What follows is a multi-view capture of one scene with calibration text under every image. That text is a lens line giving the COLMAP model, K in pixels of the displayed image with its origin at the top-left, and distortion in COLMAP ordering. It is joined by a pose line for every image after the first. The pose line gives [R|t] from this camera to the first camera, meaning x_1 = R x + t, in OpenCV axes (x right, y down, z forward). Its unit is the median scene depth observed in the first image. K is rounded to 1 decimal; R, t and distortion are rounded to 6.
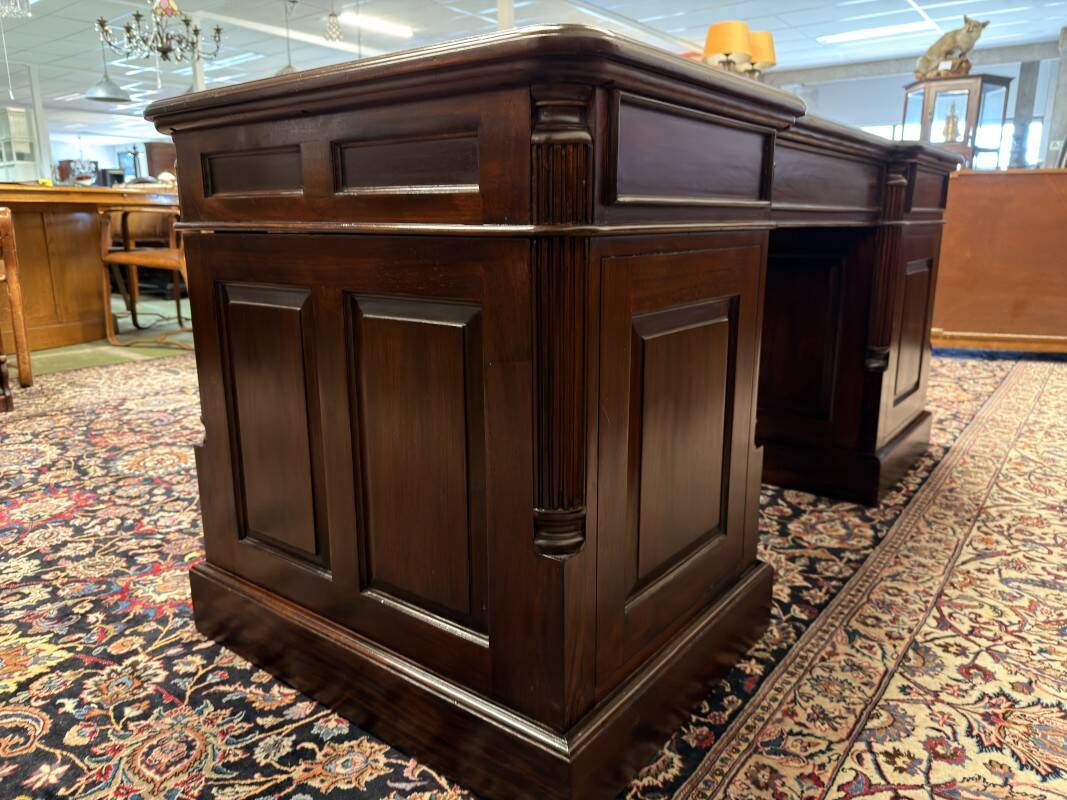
lens RADIAL K [[759.4, 0, 535.2], [0, 759.4, 402.0], [0, 0, 1]] dist [-0.001252, -0.005798]
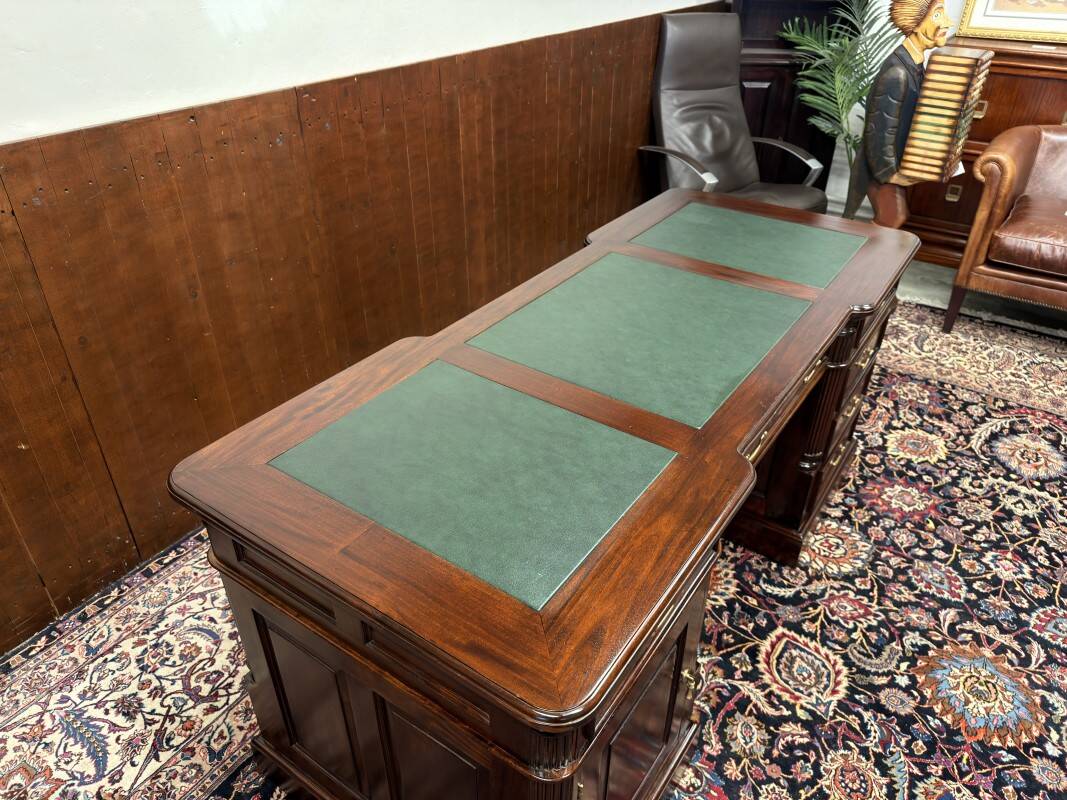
lens RADIAL K [[757.1, 0, 535.0], [0, 757.1, 399.2], [0, 0, 1]] dist [-0.003710, -0.005086]
pose [[-0.998564, 0.019775, -0.049790, 0.517609], [-0.022400, 0.690124, 0.723344, -1.330333], [0.048665, 0.723421, -0.688690, 2.326849]]
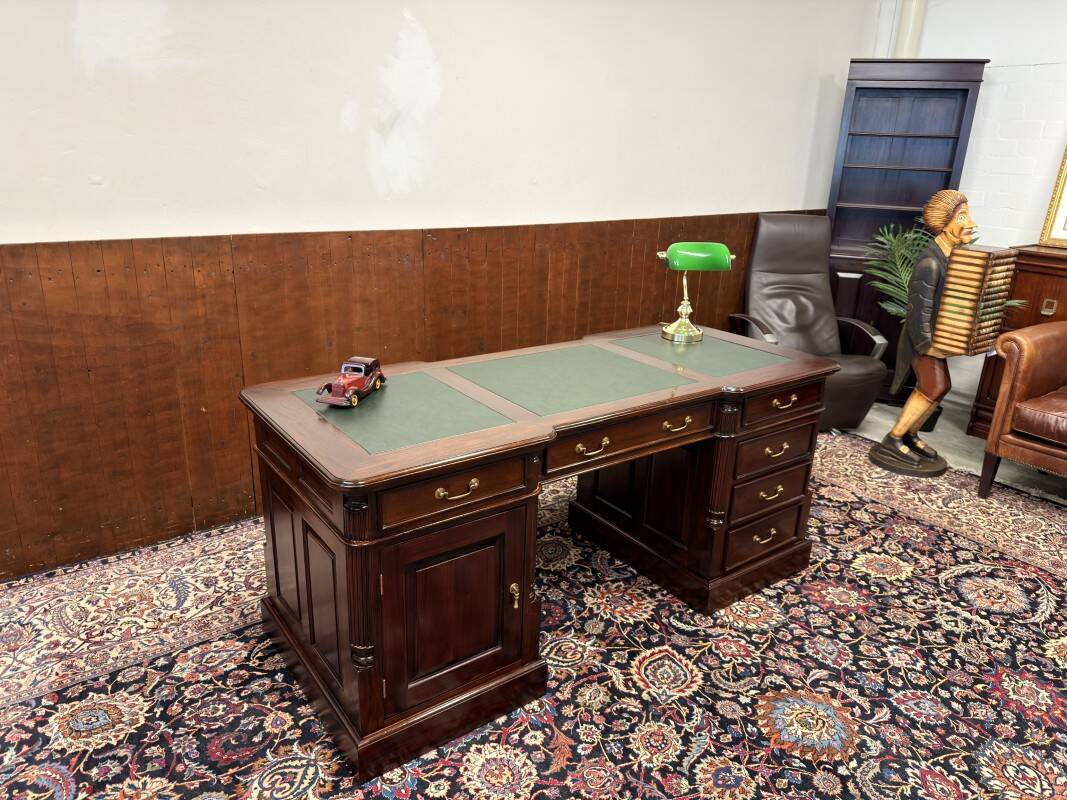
lens RADIAL K [[750.0, 0, 534.0], [0, 750.0, 401.3], [0, 0, 1]] dist [0.031912, -0.043267]
pose [[-0.959063, -0.121467, 0.255818, -0.180516], [0.033936, 0.847537, 0.529651, -1.442165], [-0.281151, 0.516650, -0.808719, 2.967122]]
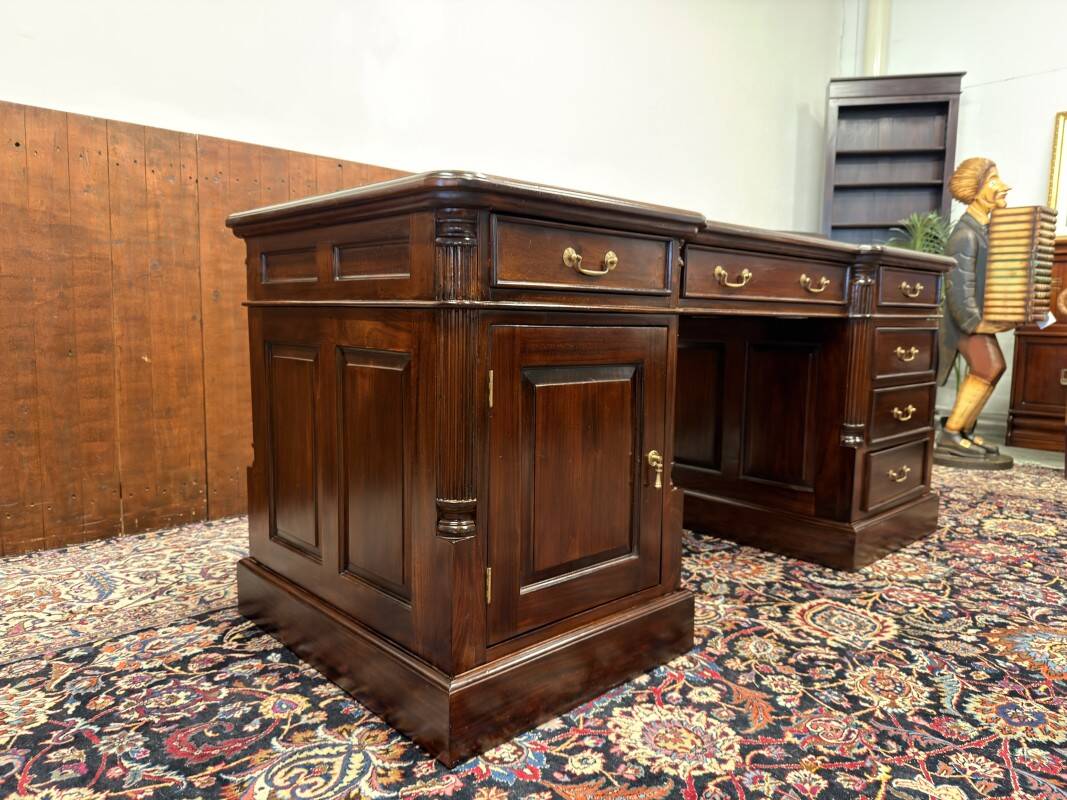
lens RADIAL K [[756.9, 0, 542.1], [0, 756.9, 402.0], [0, 0, 1]] dist [0.003048, -0.011675]
pose [[-0.986959, -0.031119, 0.157933, 0.228593], [0.024156, 0.941393, 0.336445, -0.666578], [-0.159146, 0.335873, -0.928365, 2.883034]]
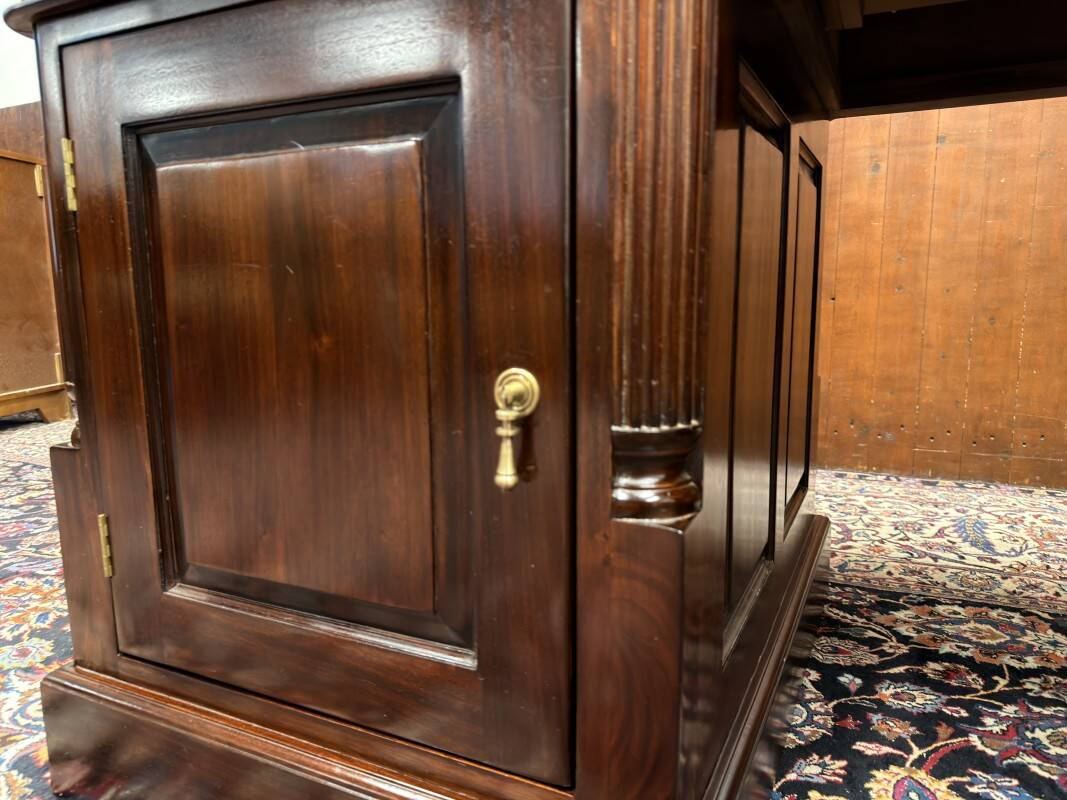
lens RADIAL K [[767.5, 0, 531.8], [0, 767.5, 395.9], [0, 0, 1]] dist [0.001685, -0.005028]
pose [[-0.201428, -0.135864, 0.970035, -0.117682], [0.240366, 0.953196, 0.183418, -0.270780], [-0.949553, 0.270108, -0.159343, 1.899498]]
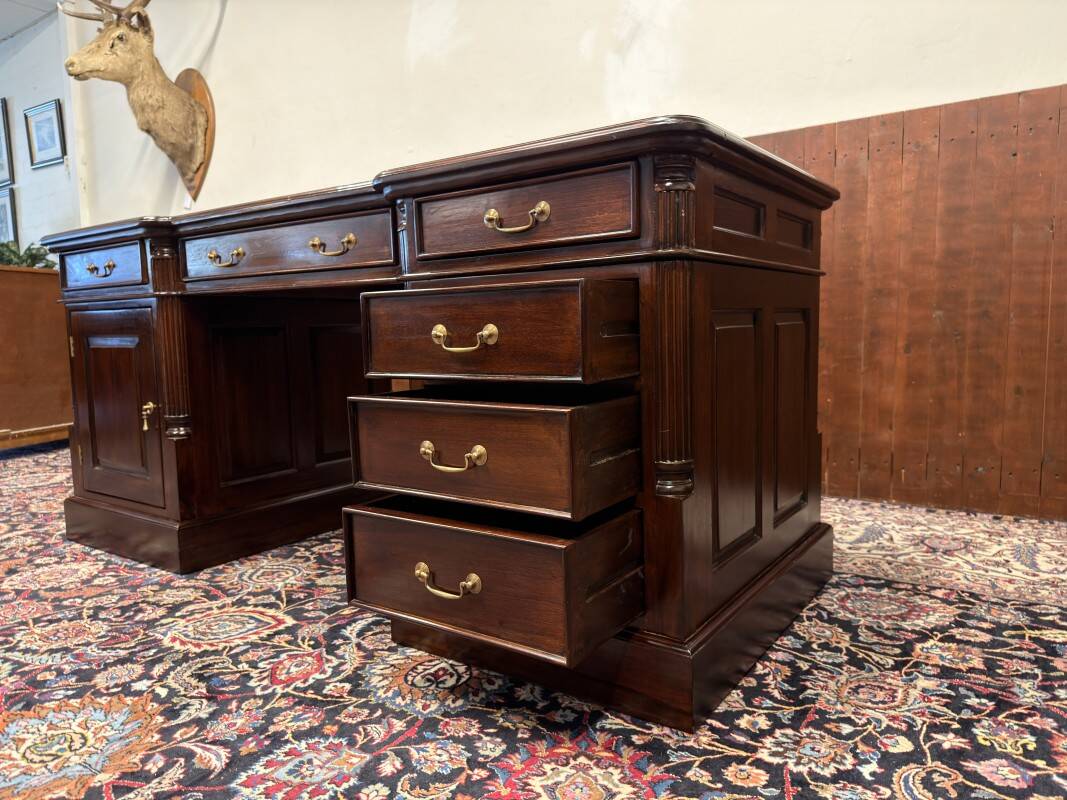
lens RADIAL K [[759.4, 0, 535.2], [0, 759.4, 402.0], [0, 0, 1]] dist [-0.001252, -0.005798]
pose [[-0.040687, -0.098878, 0.994267, -1.275394], [0.255724, 0.960918, 0.106026, -0.181952], [-0.965893, 0.258572, -0.013812, 1.133825]]
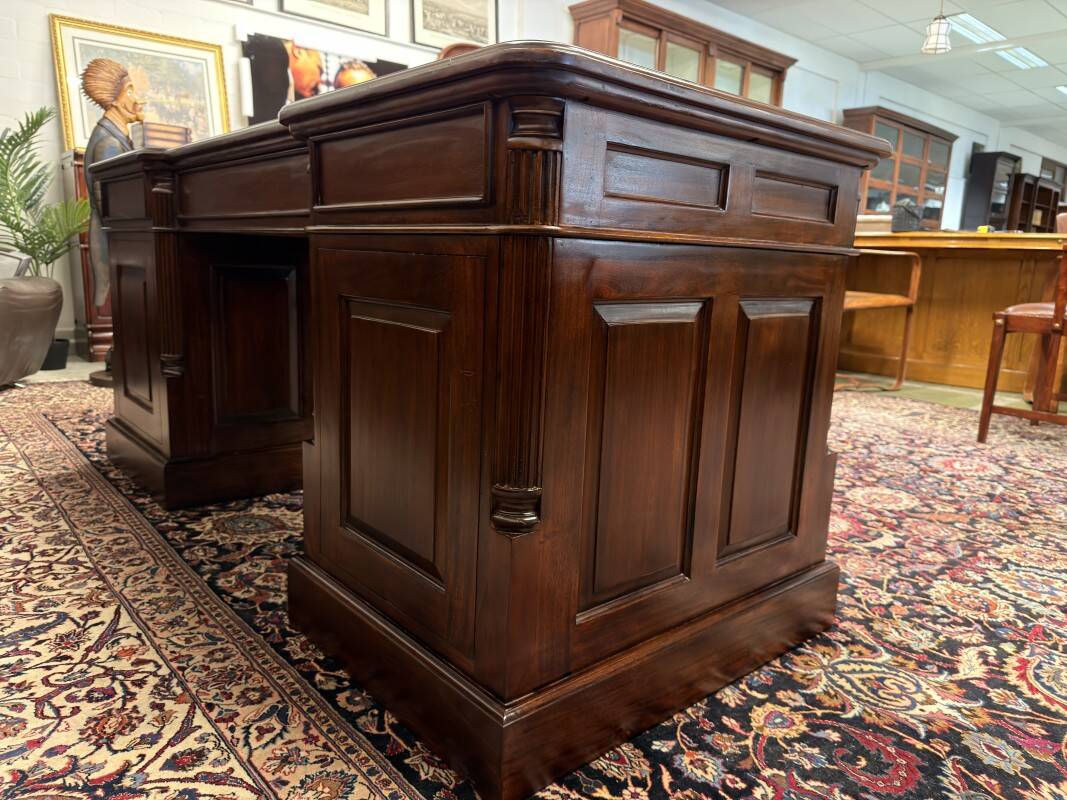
lens RADIAL K [[767.5, 0, 531.8], [0, 767.5, 395.9], [0, 0, 1]] dist [0.001685, -0.005028]
pose [[-0.202302, 0.171679, -0.964158, 1.585343], [-0.263545, 0.938651, 0.222435, -0.423381], [0.943196, 0.299098, -0.144645, 1.867762]]
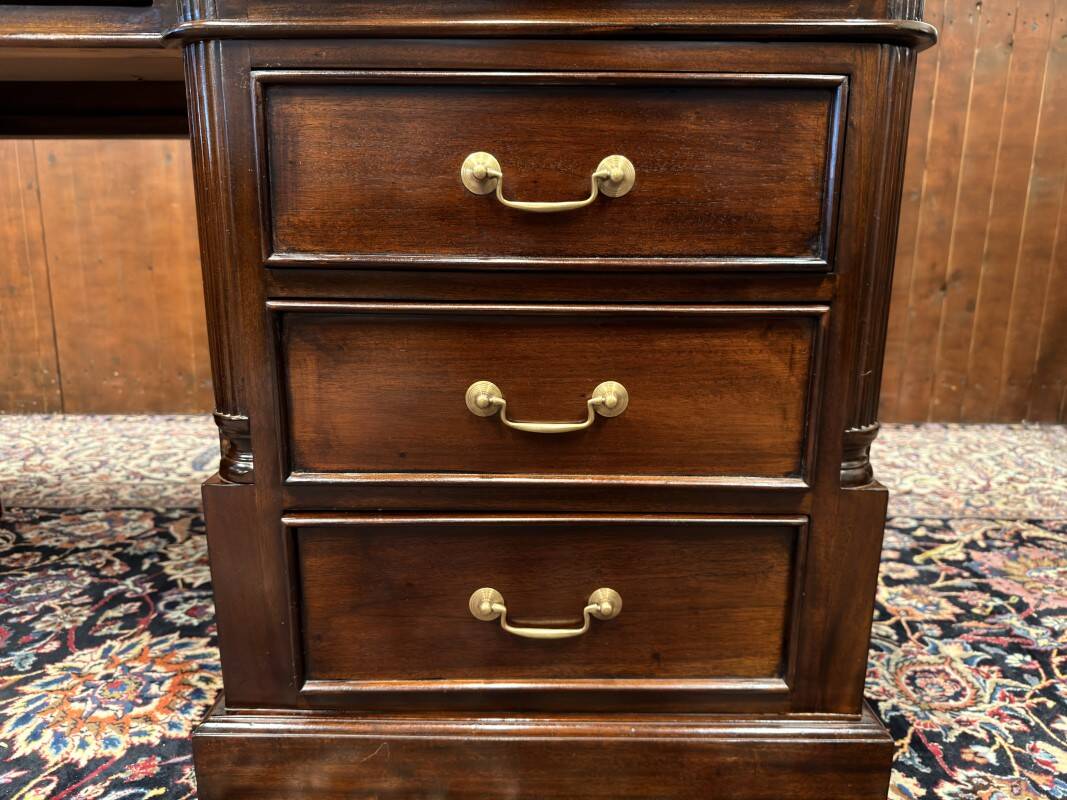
lens RADIAL K [[767.4, 0, 535.4], [0, 767.4, 406.9], [0, 0, 1]] dist [-0.006997, -0.005613]
pose [[-0.607998, -0.180523, 0.773143, -0.681819], [0.177564, 0.918222, 0.354034, -0.209258], [-0.773827, 0.352535, -0.526223, 1.408768]]
